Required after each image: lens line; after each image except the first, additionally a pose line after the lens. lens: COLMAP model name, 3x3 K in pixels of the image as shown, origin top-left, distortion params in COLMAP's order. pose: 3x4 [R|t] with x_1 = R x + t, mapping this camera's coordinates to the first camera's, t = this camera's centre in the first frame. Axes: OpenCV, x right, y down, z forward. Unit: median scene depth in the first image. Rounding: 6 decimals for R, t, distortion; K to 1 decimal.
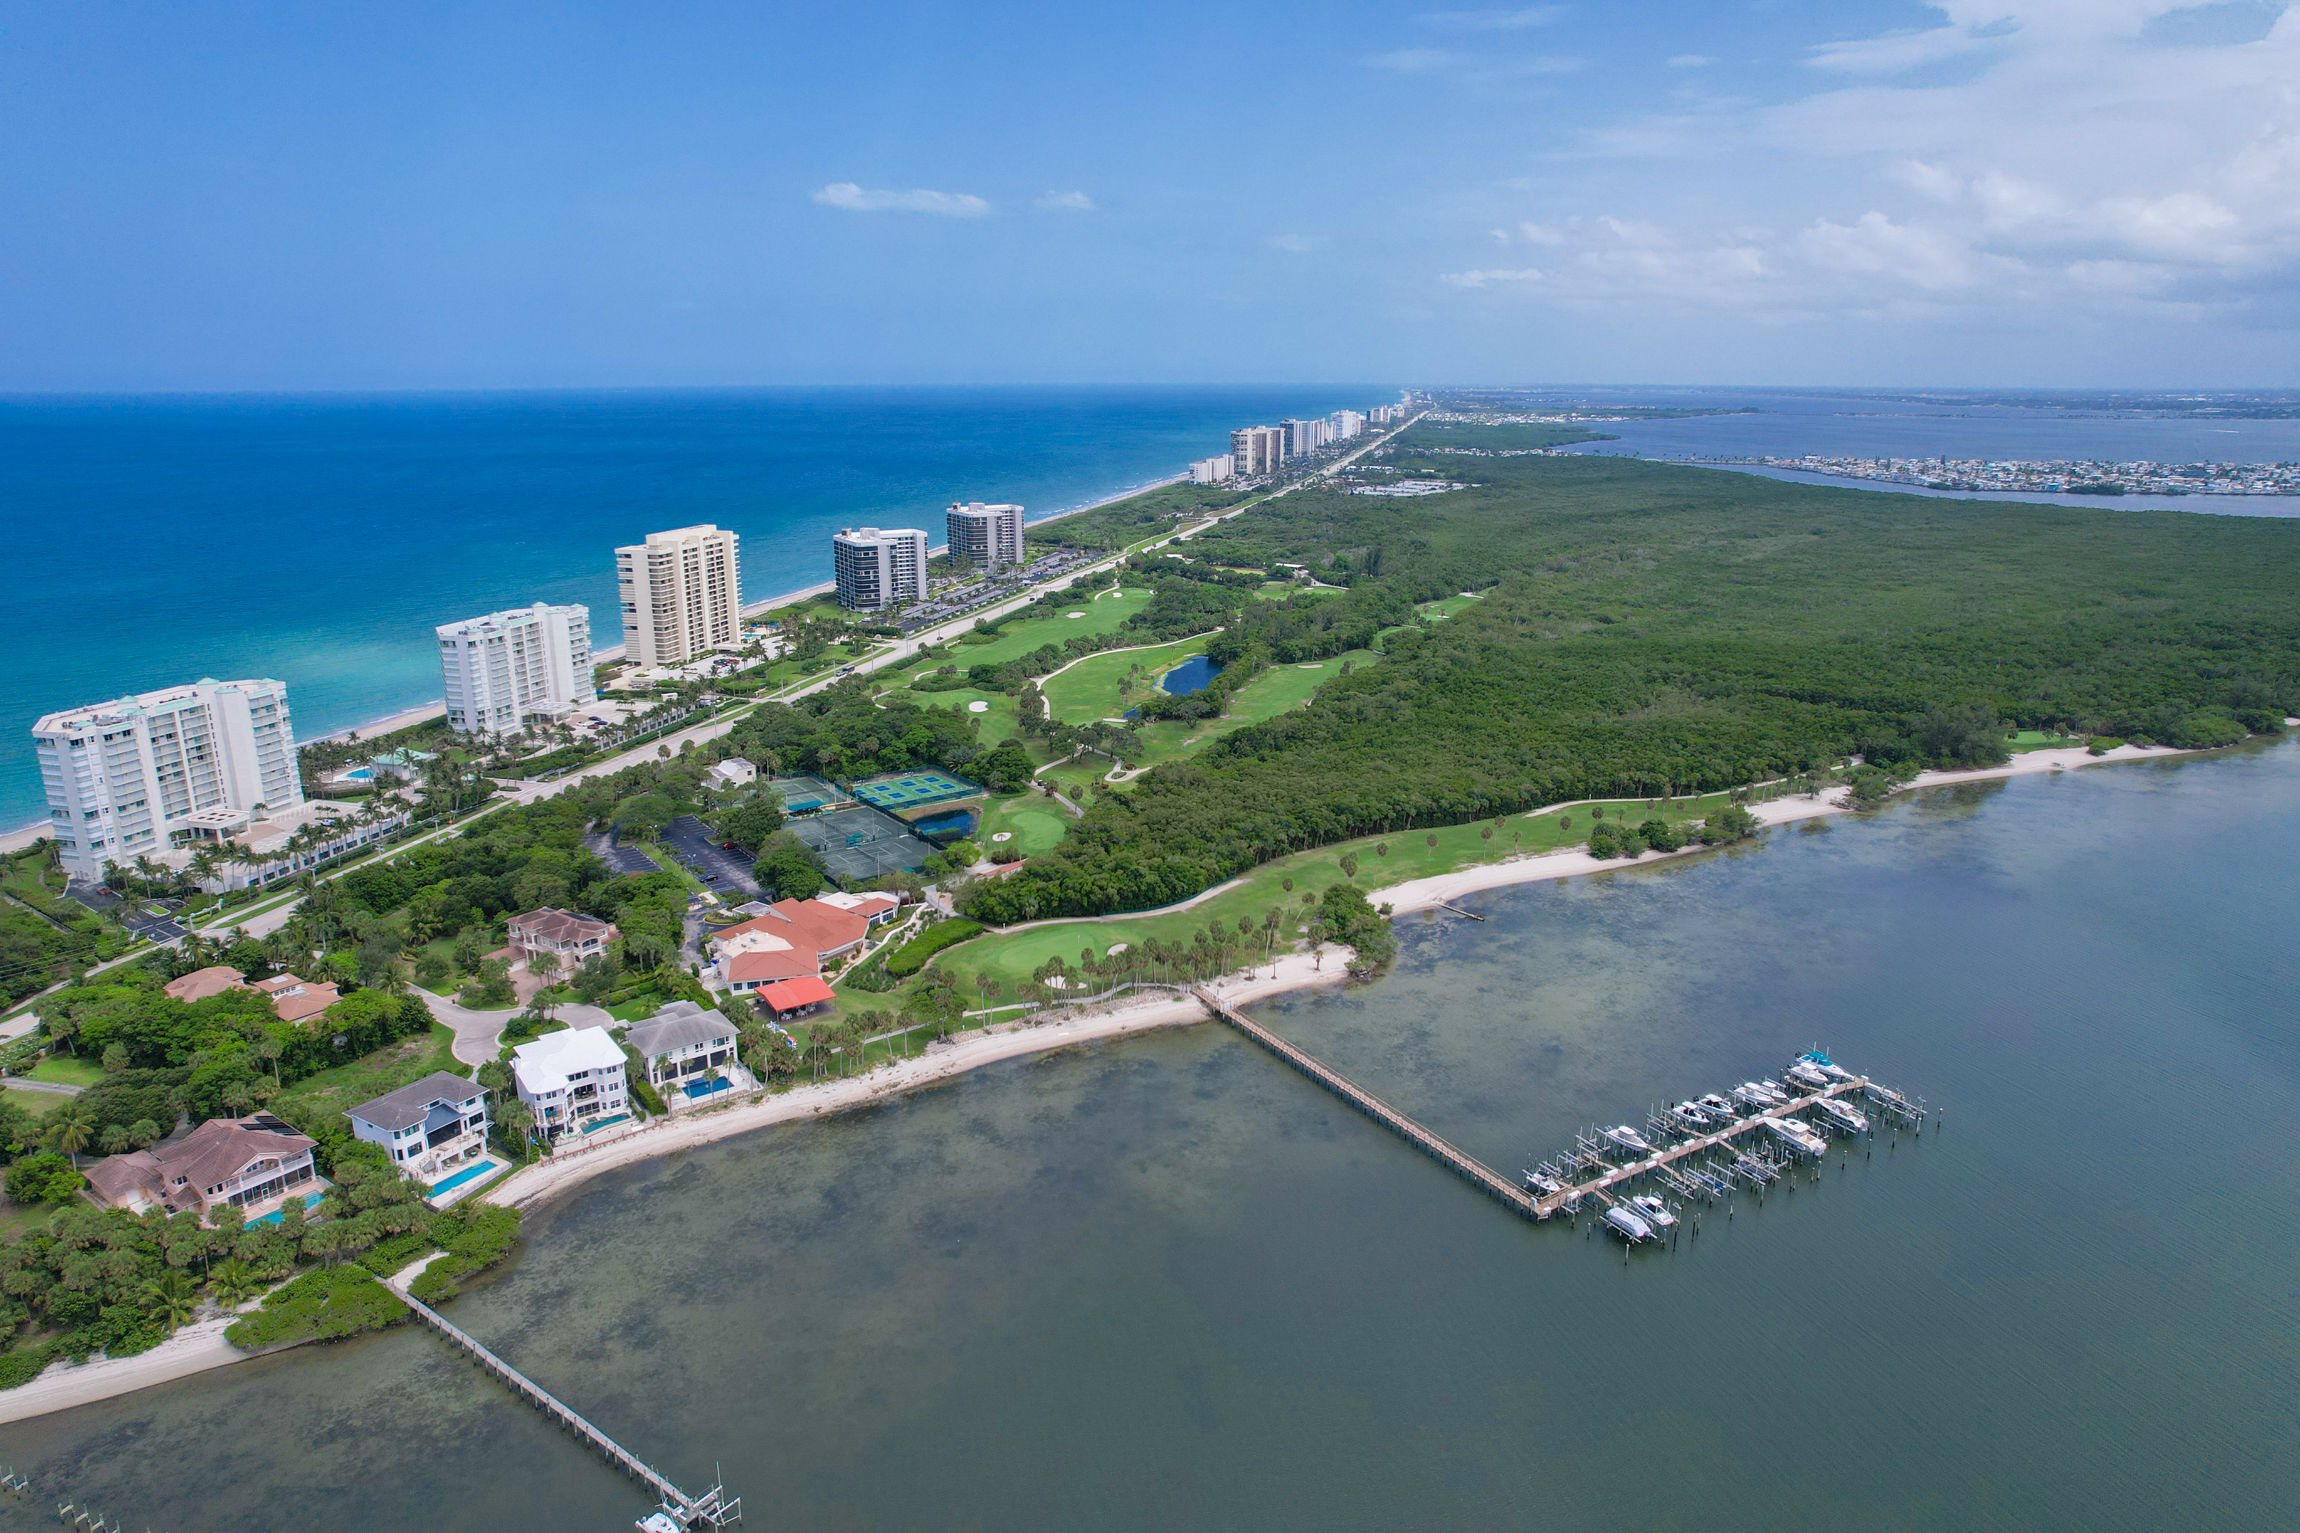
lens RADIAL K [[1459.5, 0, 1150.0], [0, 1459.5, 766.5], [0, 0, 1]] dist [-0.051169, 0.024568]
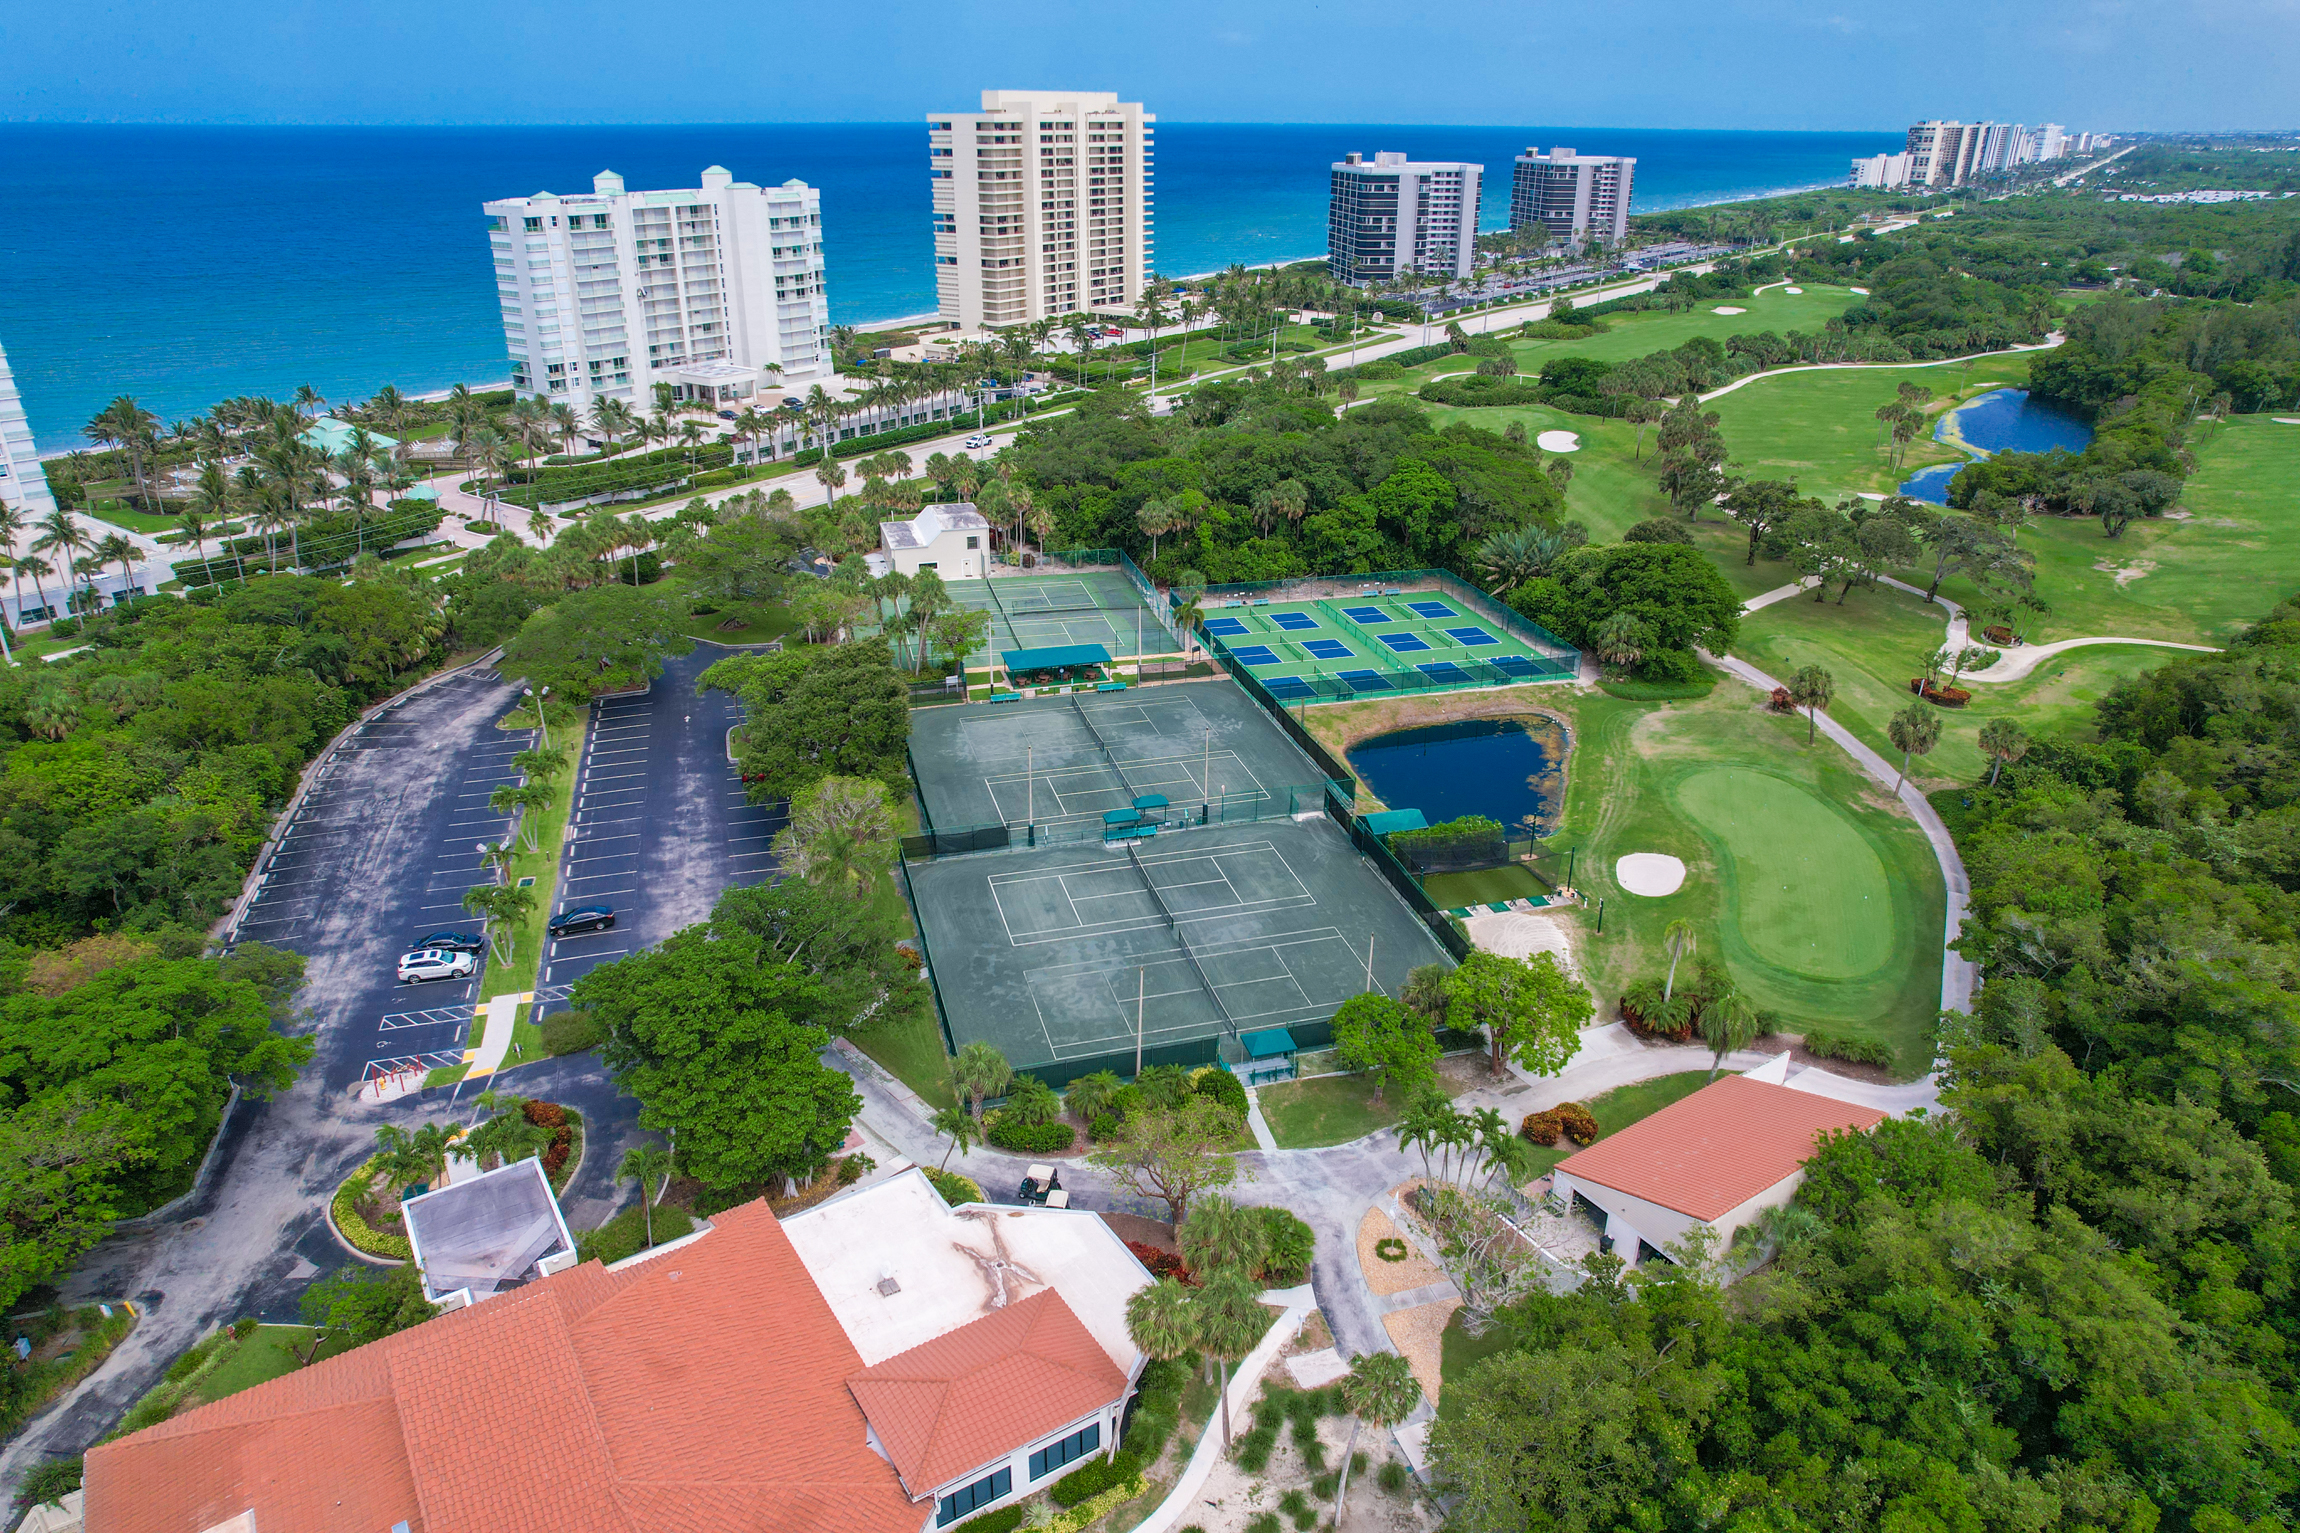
lens RADIAL K [[1464.4, 0, 1152.6], [0, 1464.4, 761.5], [0, 0, 1]] dist [-0.070550, 0.063909]
pose [[0.935987, 0.148105, -0.319365, -0.091786], [-0.096943, 0.980557, 0.170614, -0.009356], [0.338424, -0.128732, 0.932146, 0.622326]]
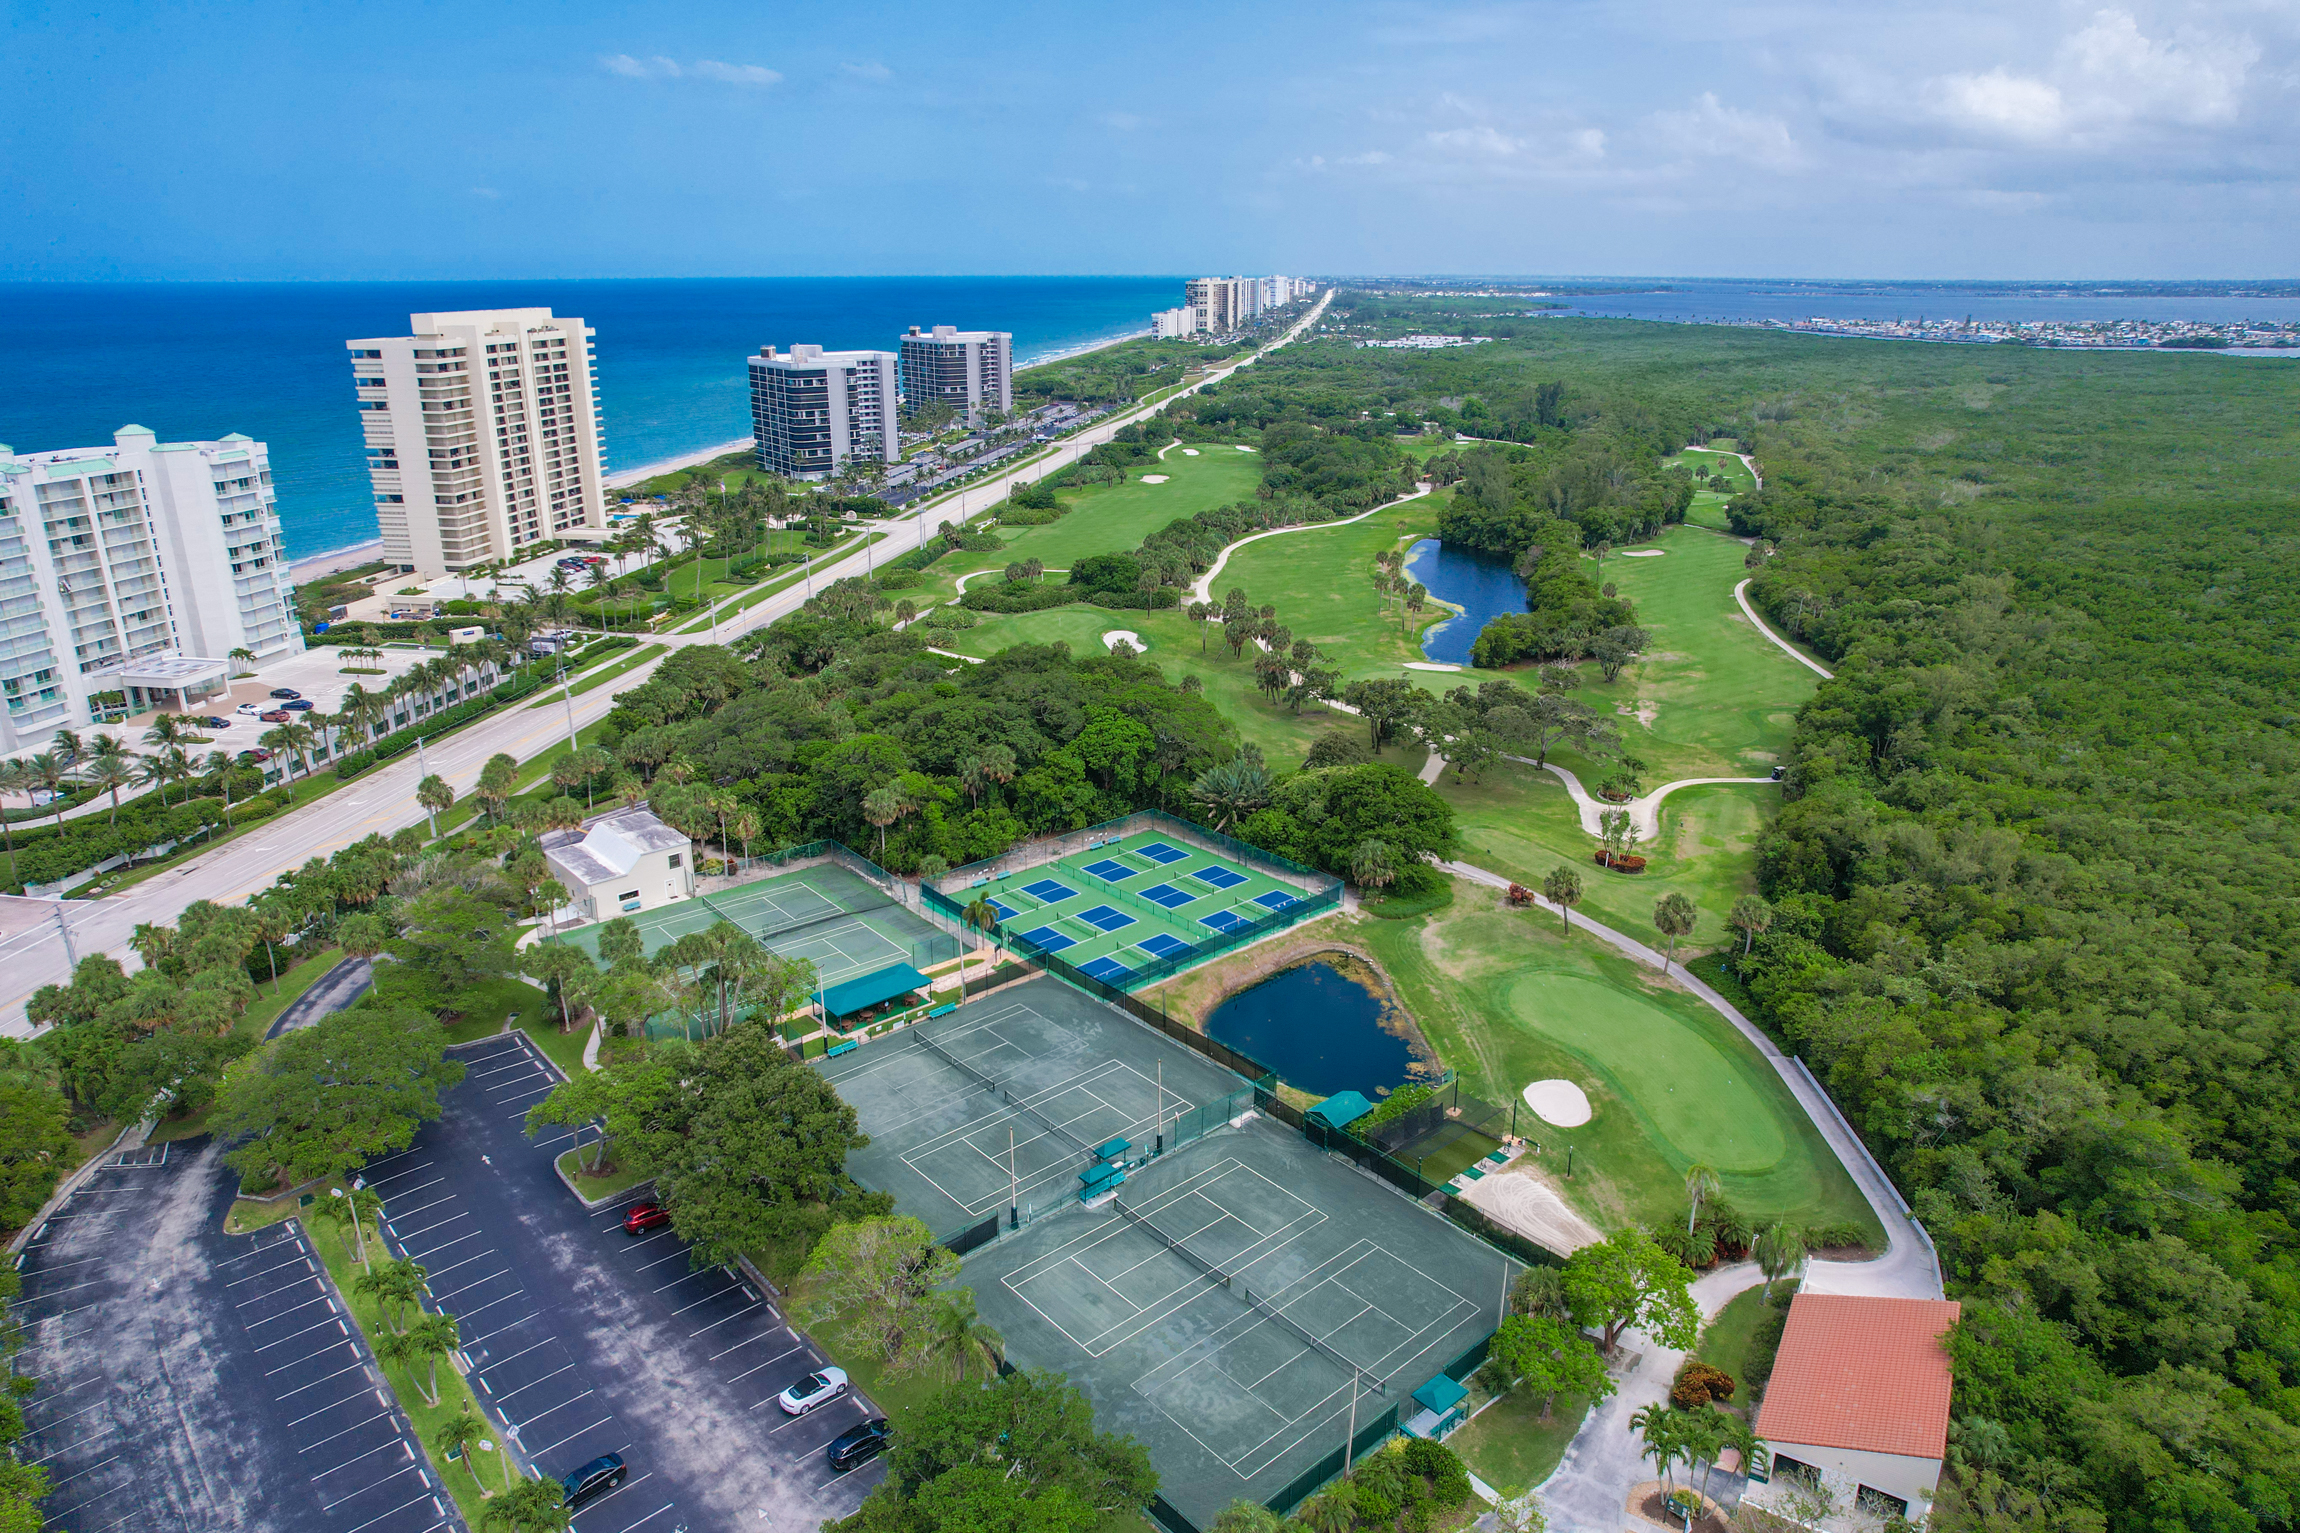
lens RADIAL K [[1474.0, 0, 1145.6], [0, 1474.0, 763.6], [0, 0, 1]] dist [-0.076314, 0.073730]
pose [[0.995941, -0.028741, 0.085302, -0.185073], [0.023323, 0.997687, 0.063846, -0.038499], [-0.086939, -0.061597, 0.994307, 0.617445]]
